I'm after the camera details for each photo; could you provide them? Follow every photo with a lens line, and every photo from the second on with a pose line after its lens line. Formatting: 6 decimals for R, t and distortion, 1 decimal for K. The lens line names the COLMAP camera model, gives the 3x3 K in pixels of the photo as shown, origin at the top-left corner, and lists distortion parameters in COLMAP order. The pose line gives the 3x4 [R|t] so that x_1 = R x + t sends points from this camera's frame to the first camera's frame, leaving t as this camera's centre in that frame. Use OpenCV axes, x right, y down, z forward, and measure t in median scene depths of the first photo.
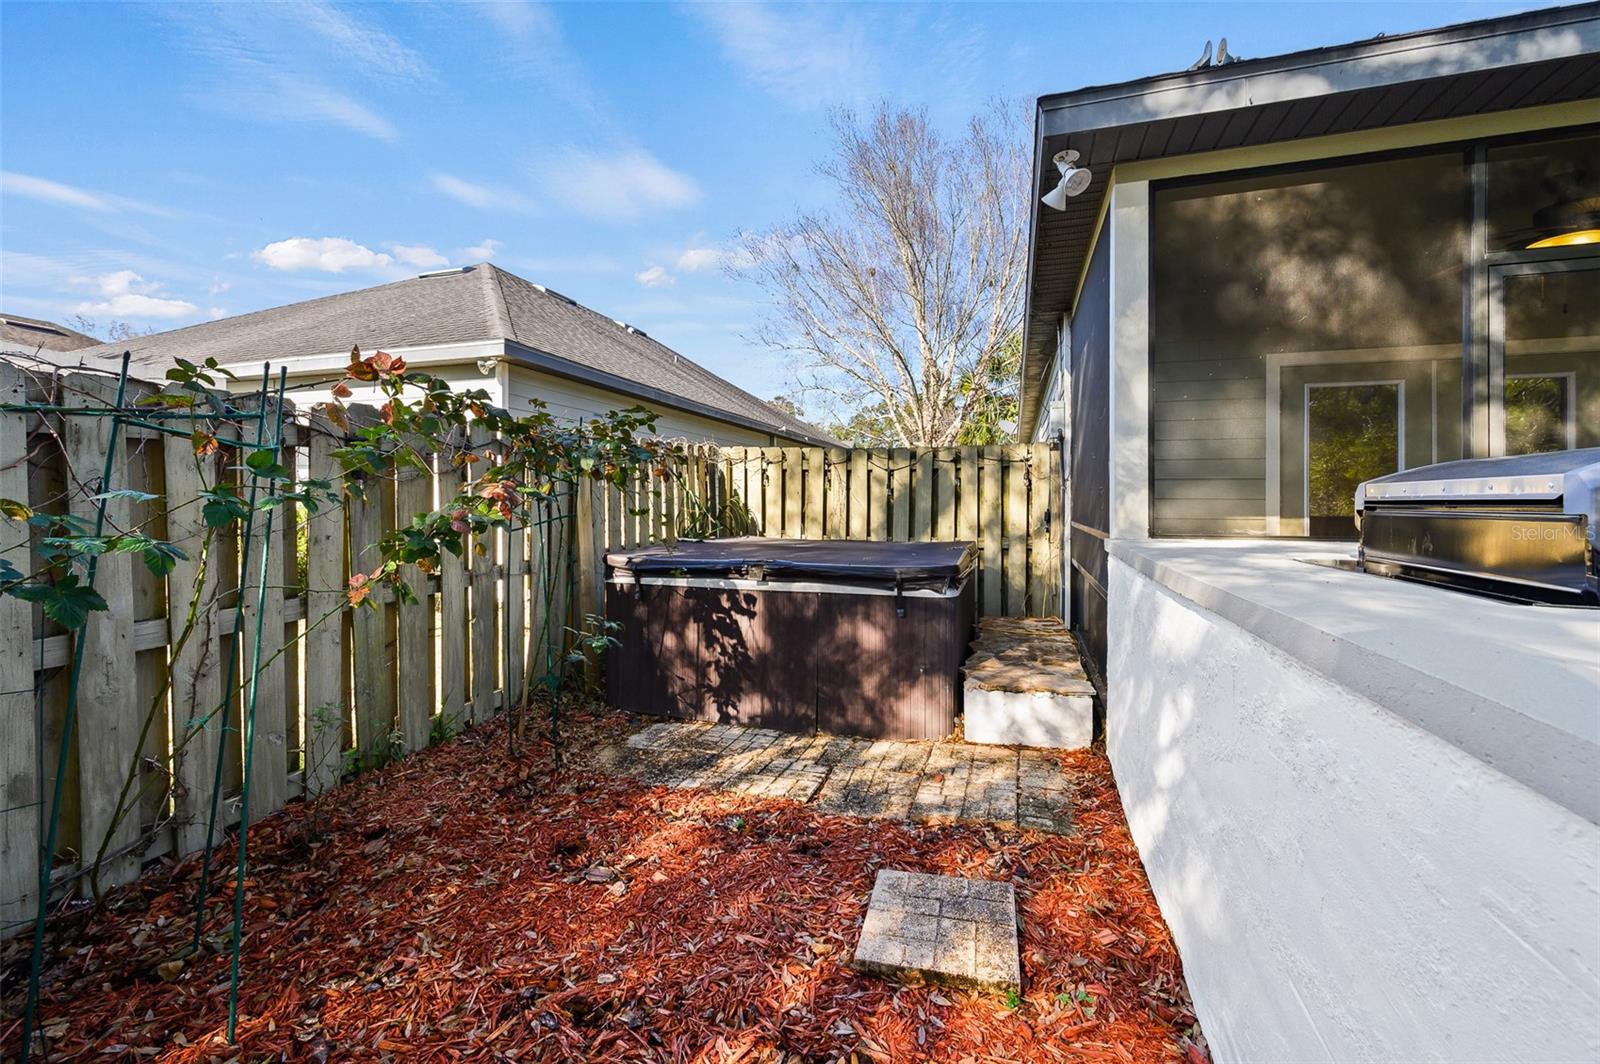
lens RADIAL K [[645.6, 0, 798.6], [0, 645.6, 501.3], [0, 0, 1]] dist [-0.000381, -0.000043]
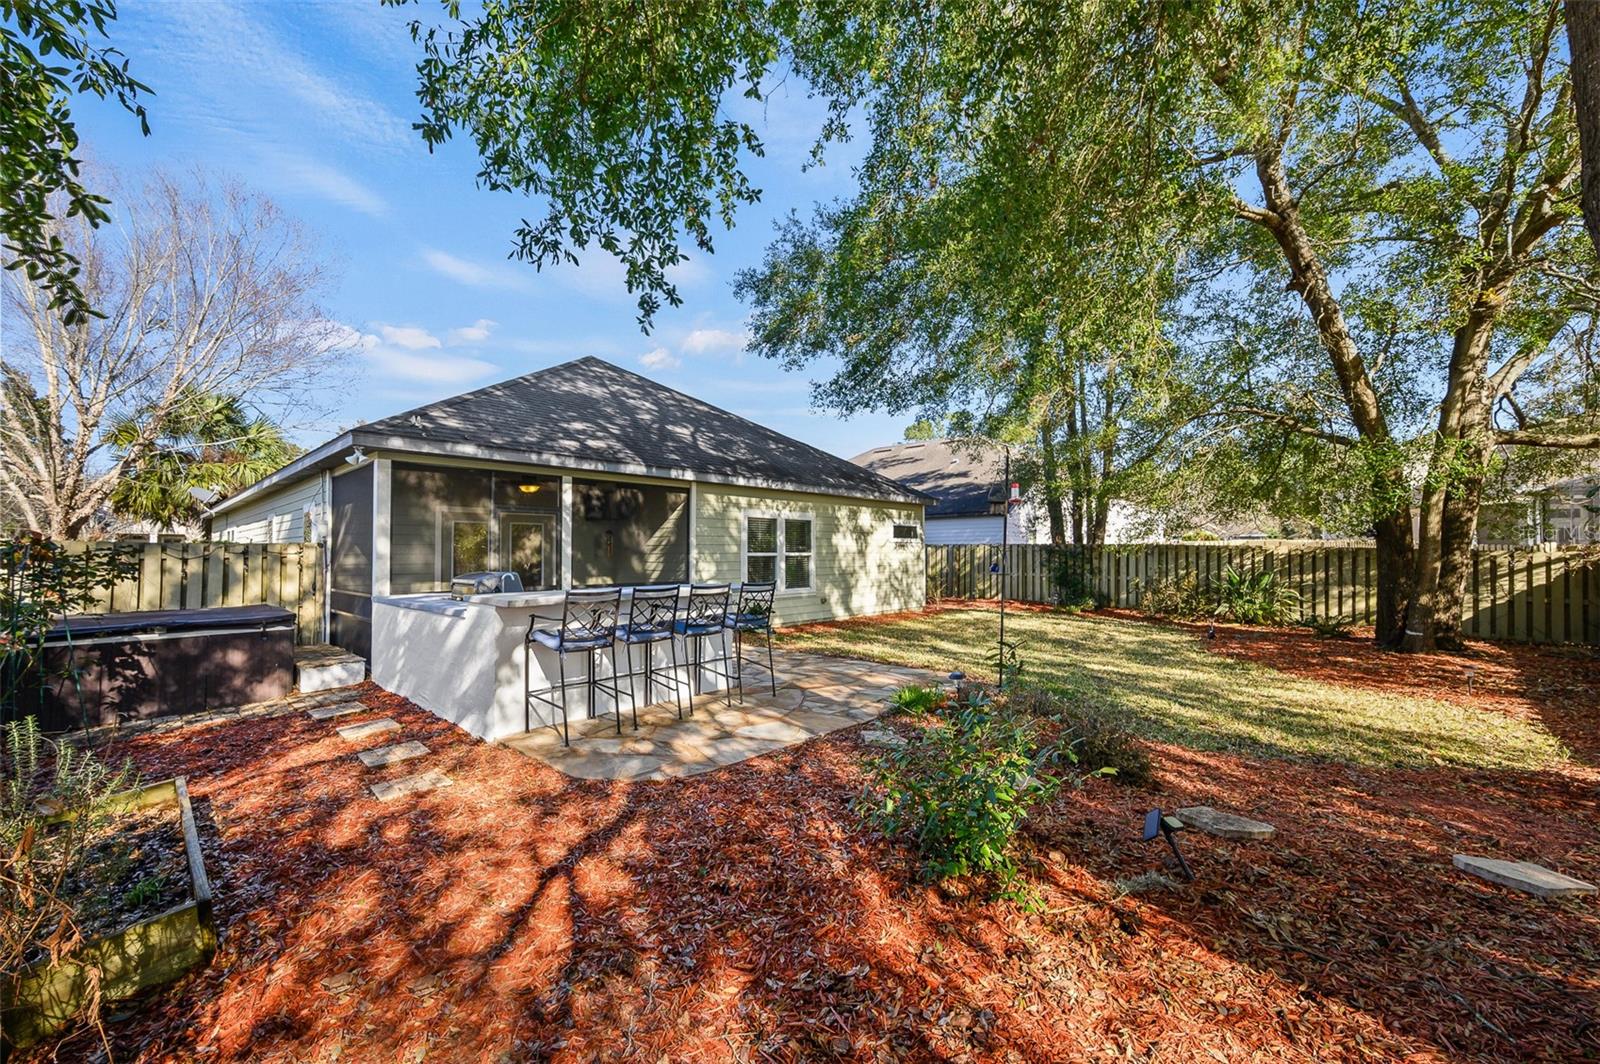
lens RADIAL K [[635.8, 0, 800.0], [0, 635.8, 532.0], [0, 0, 1]] dist [0.000182, 0.000066]
pose [[0.420546, 0.024857, 0.906931, -0.893808], [0.008004, 0.999484, -0.031105, -0.086642], [-0.907236, 0.020340, 0.420130, -1.305905]]
